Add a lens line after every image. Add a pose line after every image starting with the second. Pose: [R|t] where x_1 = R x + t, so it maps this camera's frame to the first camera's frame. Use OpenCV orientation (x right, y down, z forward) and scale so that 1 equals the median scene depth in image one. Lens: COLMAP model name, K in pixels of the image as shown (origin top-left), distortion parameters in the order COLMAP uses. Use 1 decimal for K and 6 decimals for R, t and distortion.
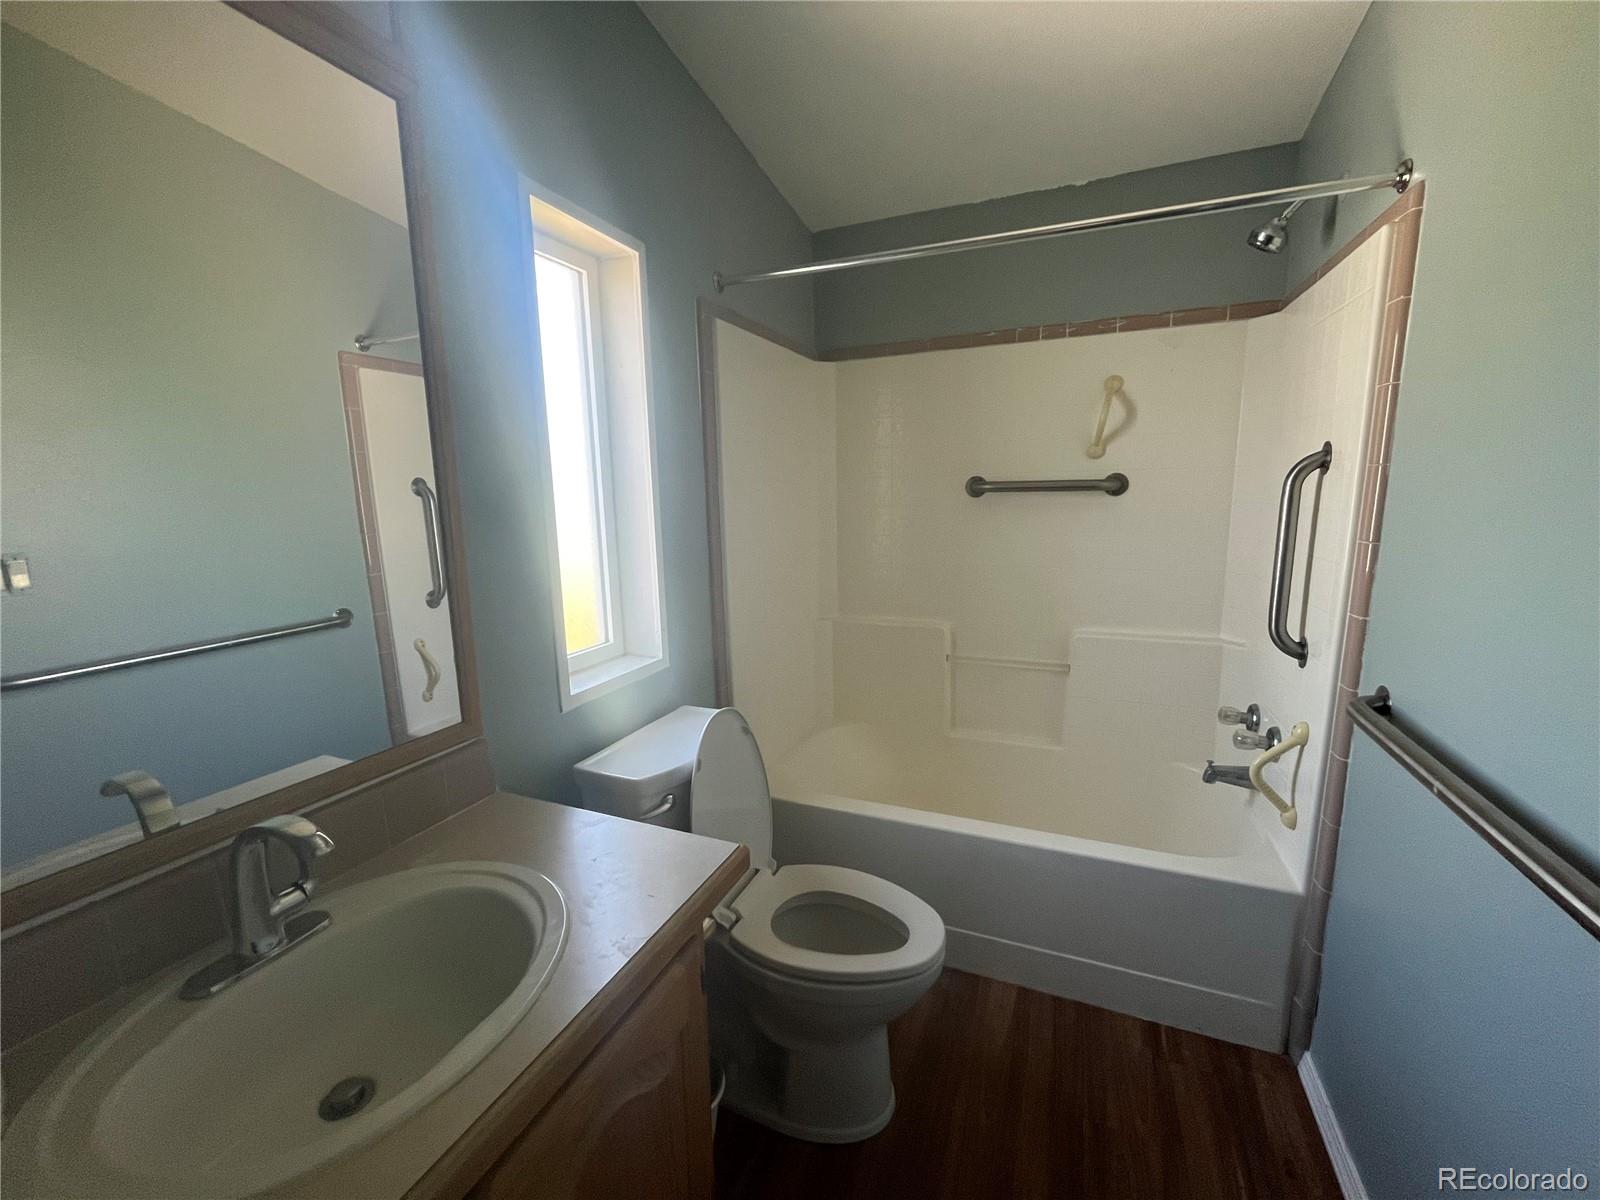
lens RADIAL K [[654.7, 0, 800.9], [0, 654.7, 600.6], [0, 0, 1]] dist [-0.001642, -0.000663]
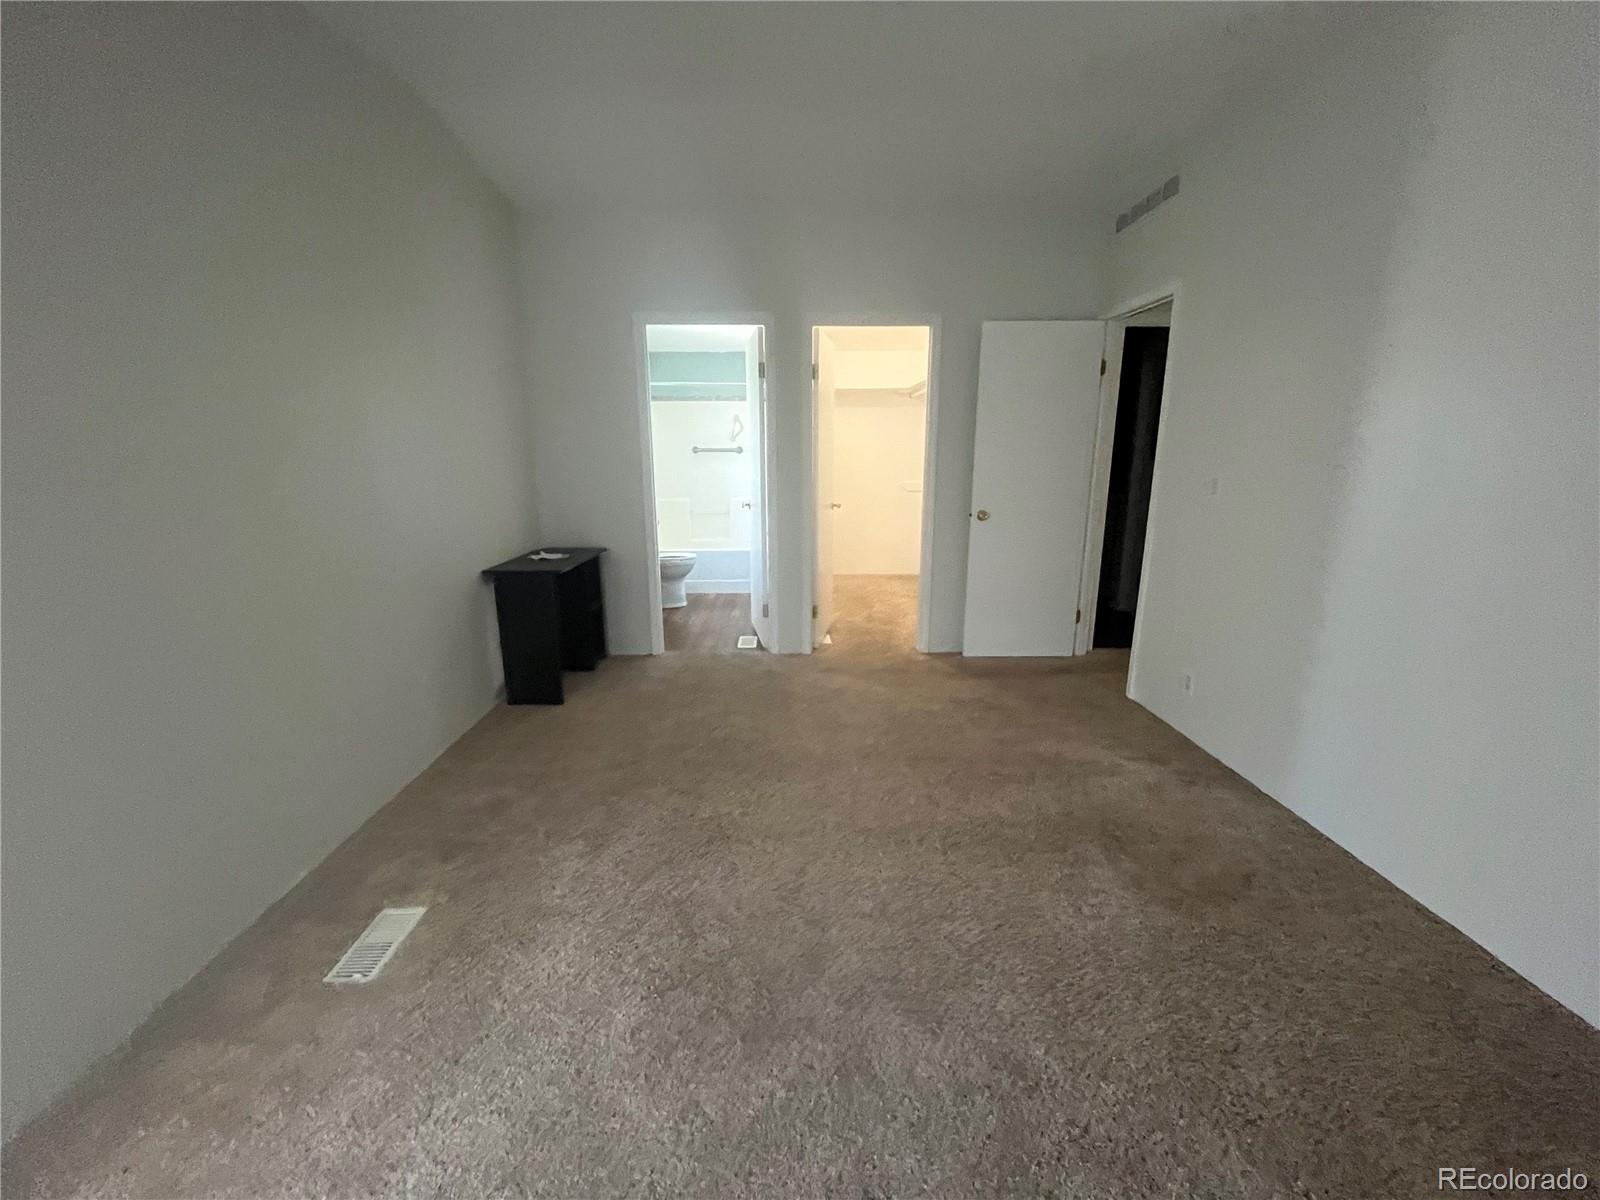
lens RADIAL K [[654.7, 0, 799.5], [0, 654.7, 599.1], [0, 0, 1]] dist [-0.001642, -0.000663]
pose [[0.913784, -0.076446, 0.398943, -0.556224], [0.055250, 0.996395, 0.064381, 0.345556], [-0.402426, -0.036788, 0.914713, -1.993834]]
